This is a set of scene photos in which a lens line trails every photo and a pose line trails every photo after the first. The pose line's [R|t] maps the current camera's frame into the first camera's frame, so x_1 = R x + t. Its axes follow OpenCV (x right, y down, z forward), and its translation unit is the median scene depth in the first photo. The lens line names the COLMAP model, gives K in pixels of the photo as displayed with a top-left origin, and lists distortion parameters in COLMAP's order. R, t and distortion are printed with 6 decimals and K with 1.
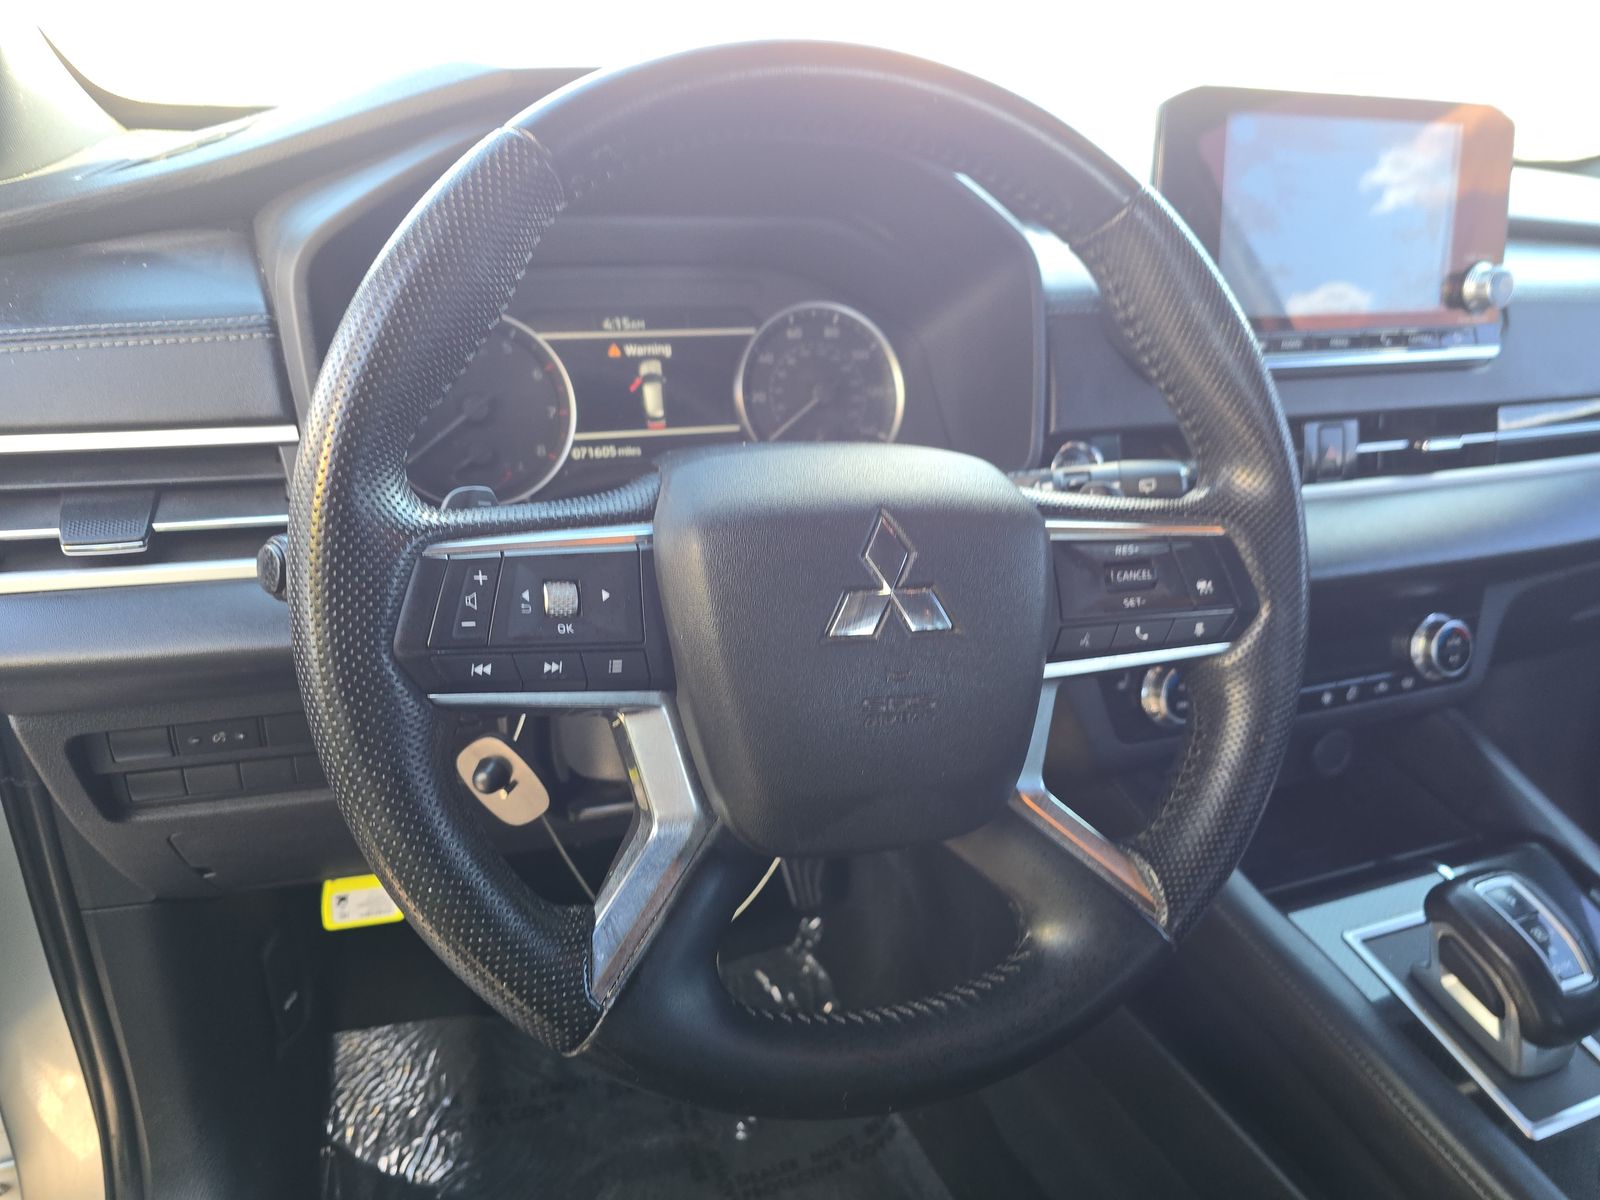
lens RADIAL K [[1110.9, 0, 800.0], [0, 1110.9, 600.0], [0, 0, 1]] dist [0.054176, -0.097460]
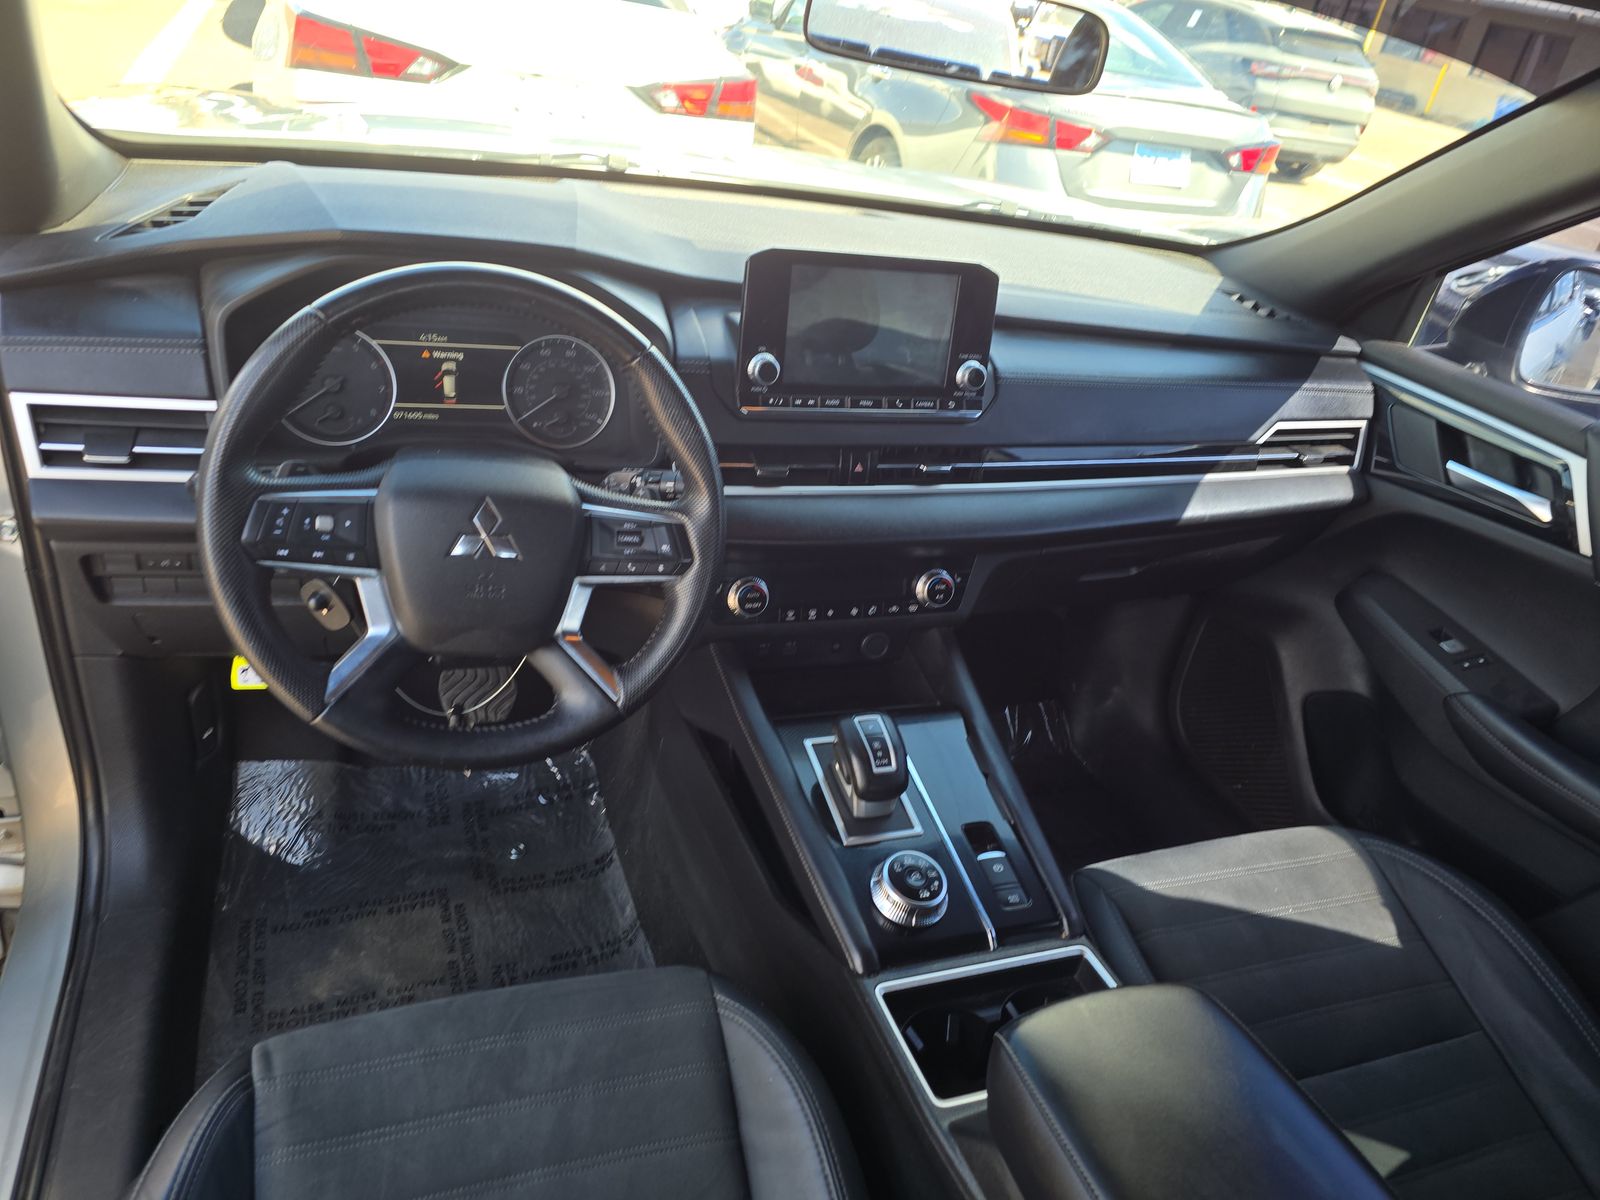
lens RADIAL K [[1060.6, 0, 794.2], [0, 1060.6, 597.1], [0, 0, 1]] dist [0.061486, -0.083532]
pose [[0.992614, 0.111920, 0.046801, 0.335351], [-0.116530, 0.986922, 0.111379, -0.108507], [-0.033724, -0.116010, 0.992675, -0.614983]]
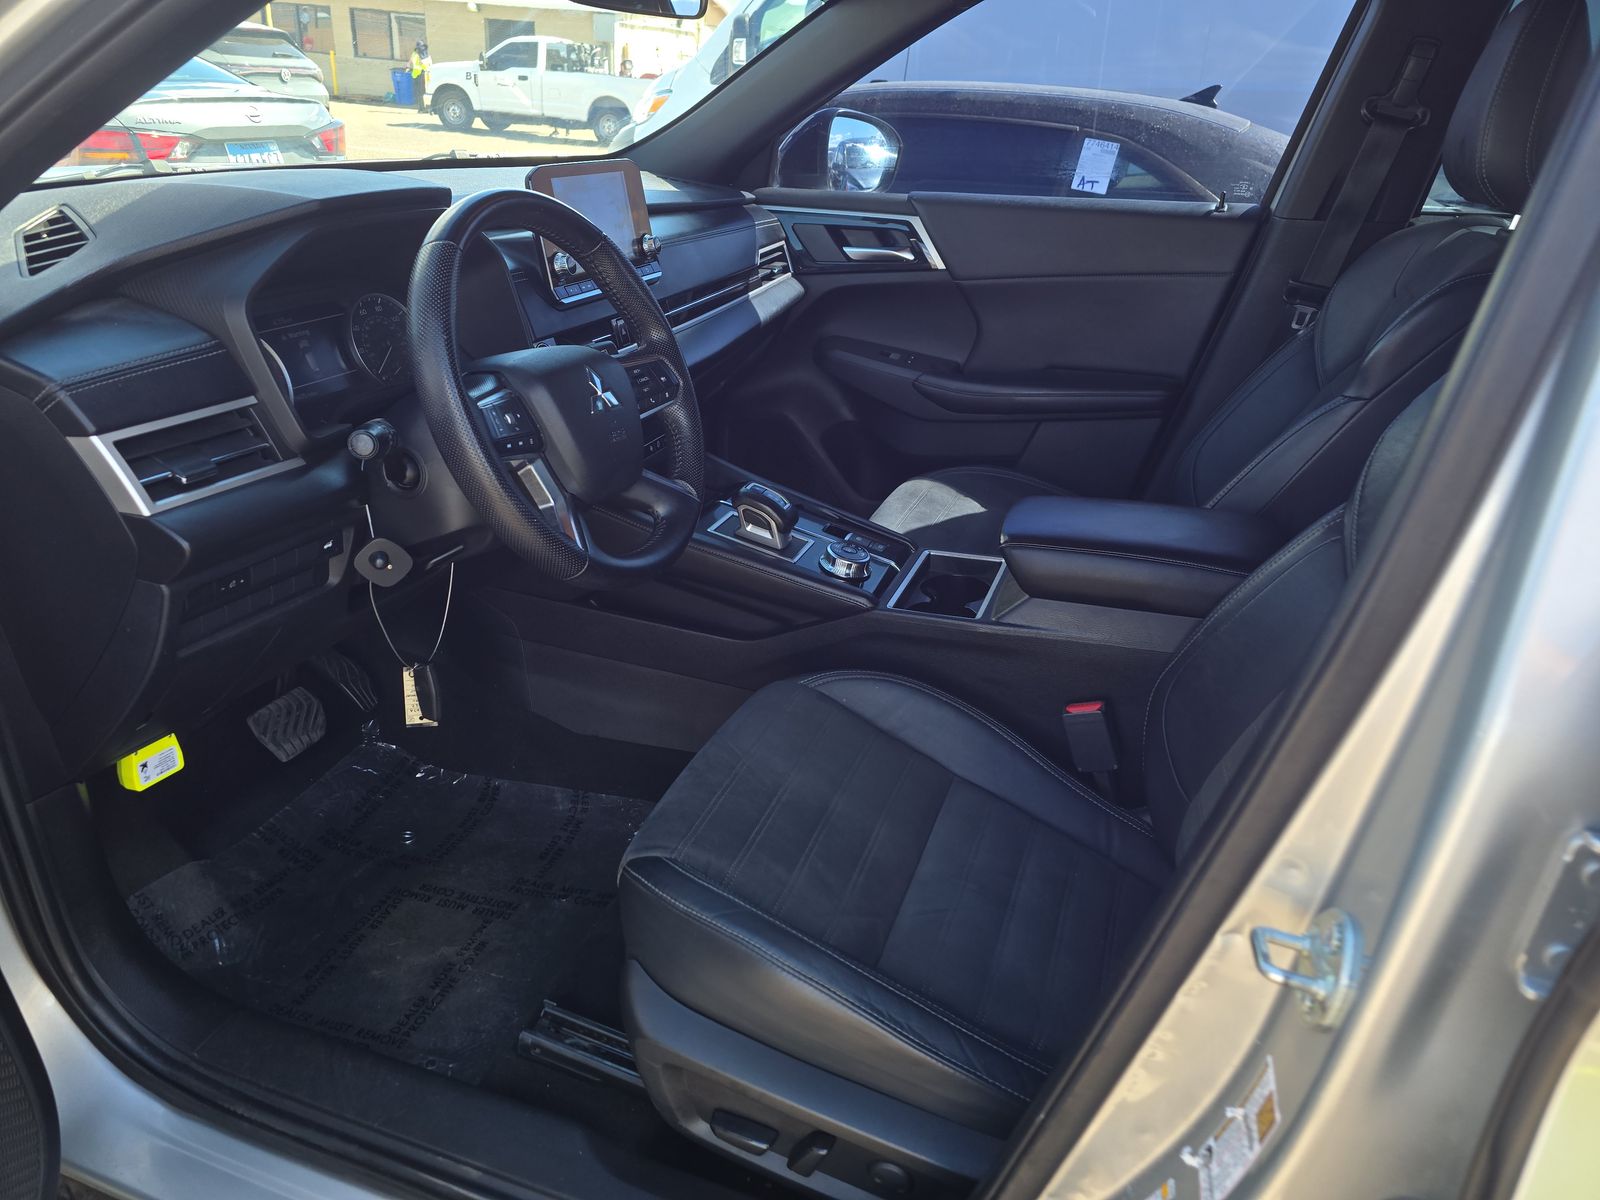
lens RADIAL K [[1060.6, 0, 794.2], [0, 1060.6, 597.1], [0, 0, 1]] dist [0.061486, -0.083532]
pose [[0.655932, -0.330057, 0.678834, -0.888699], [0.283817, 0.941182, 0.183371, 0.067393], [-0.699429, 0.072386, 0.711027, -0.661257]]
